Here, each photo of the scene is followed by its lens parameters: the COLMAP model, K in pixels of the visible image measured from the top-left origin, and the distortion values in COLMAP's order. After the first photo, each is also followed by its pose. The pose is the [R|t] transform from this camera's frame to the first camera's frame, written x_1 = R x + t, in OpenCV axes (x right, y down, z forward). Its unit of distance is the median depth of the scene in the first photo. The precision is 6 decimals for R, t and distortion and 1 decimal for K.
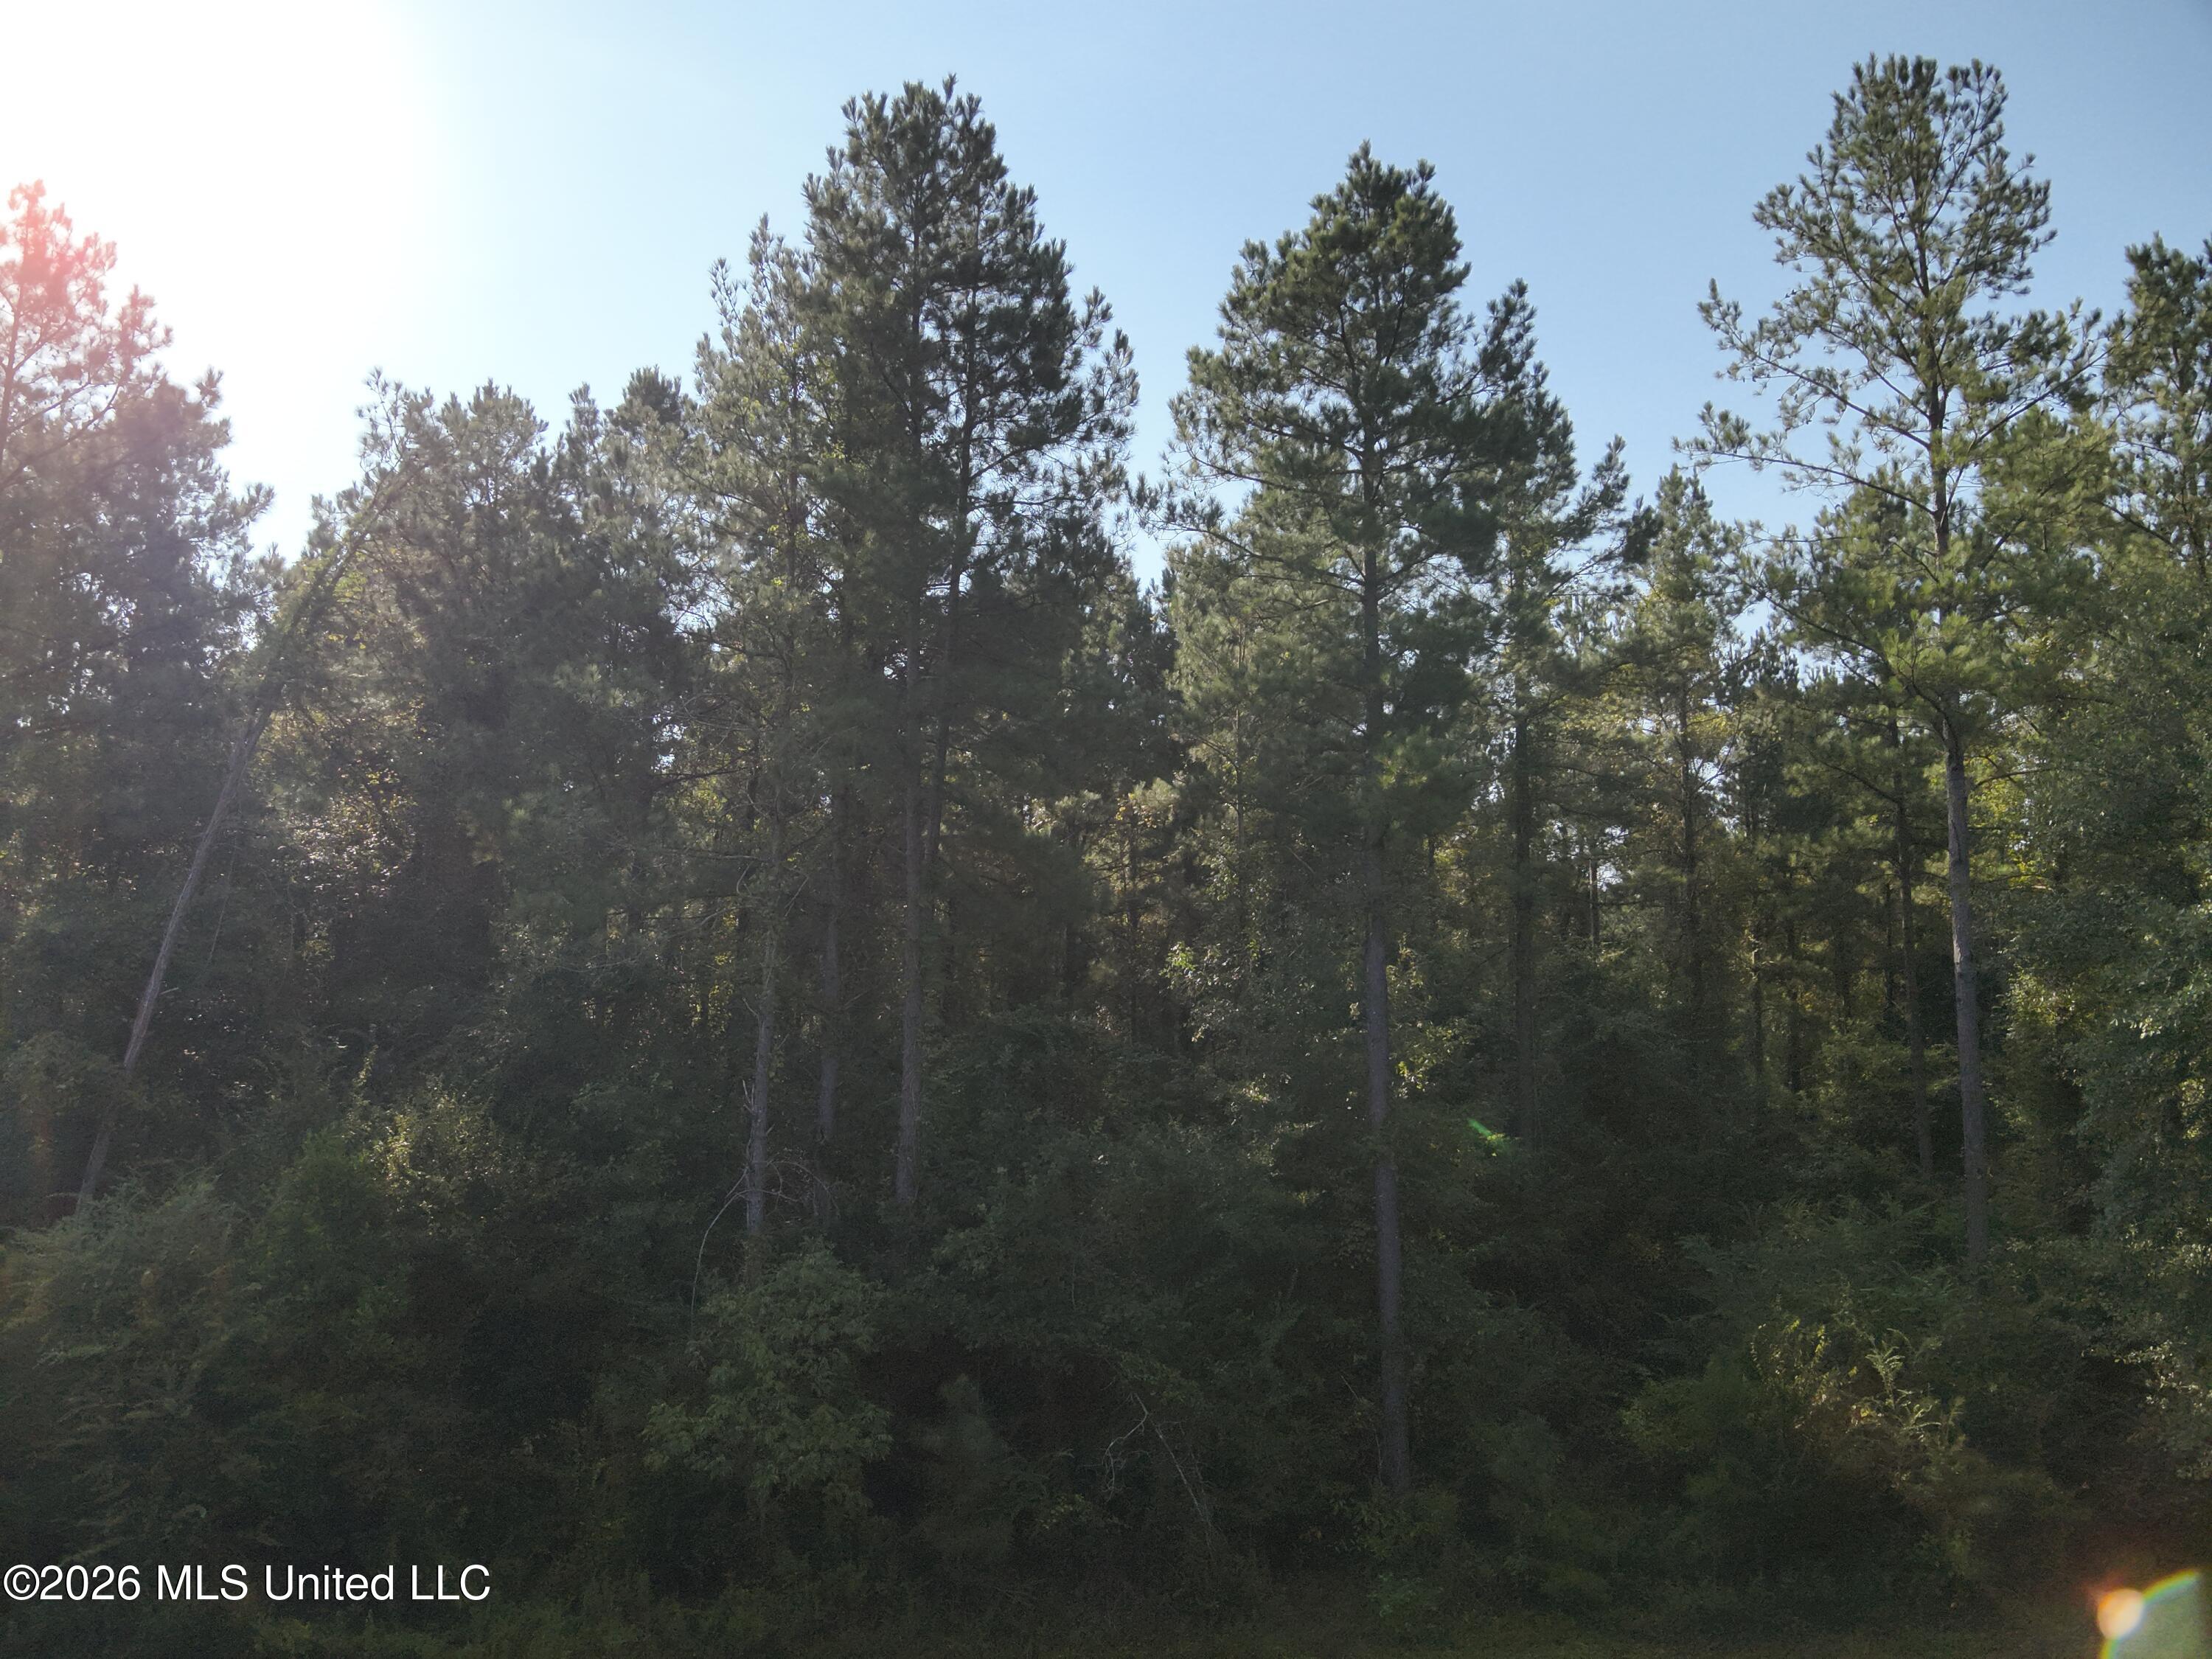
lens RADIAL K [[1629.1, 0, 1106.0], [0, 1629.1, 829.5], [0, 0, 1]] dist [0.110005, -0.208828]
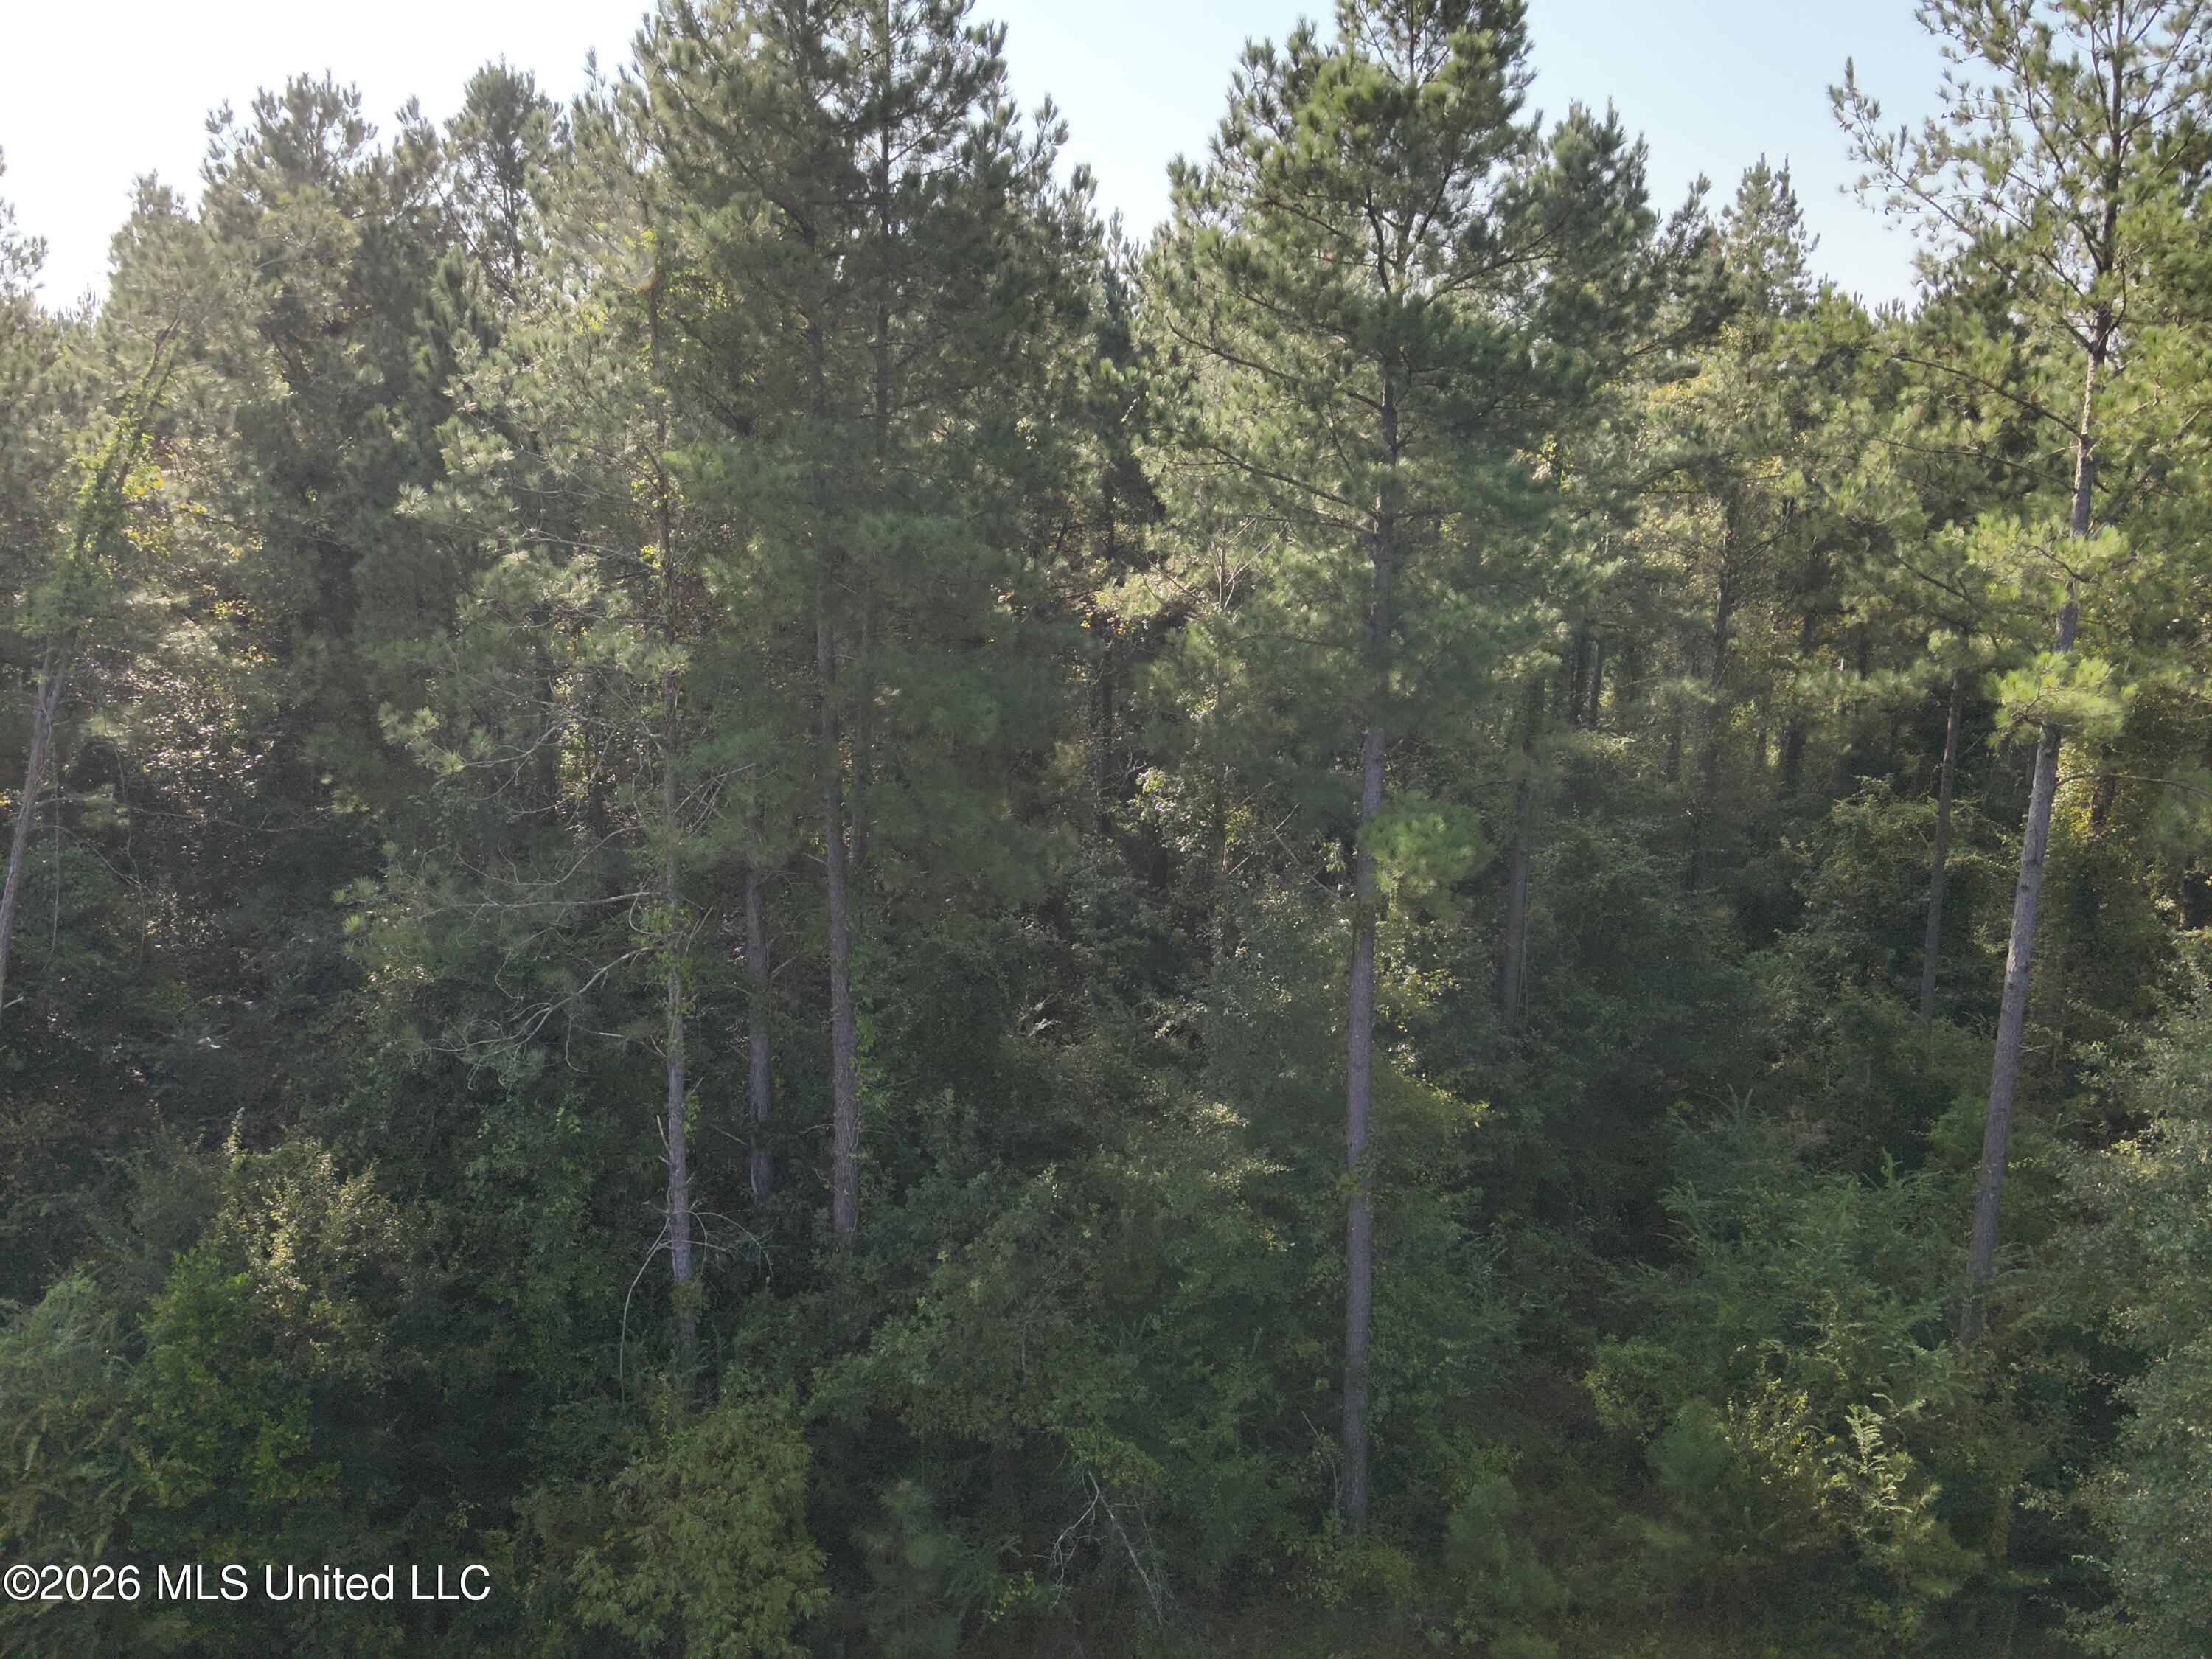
lens RADIAL K [[1629.1, 0, 1106.0], [0, 1629.1, 829.5], [0, 0, 1]] dist [0.110005, -0.208828]
pose [[0.999951, 0.003236, 0.009388, 0.014968], [-0.006165, 0.943454, 0.331446, -0.265754], [-0.007785, -0.331487, 0.943428, 0.173026]]
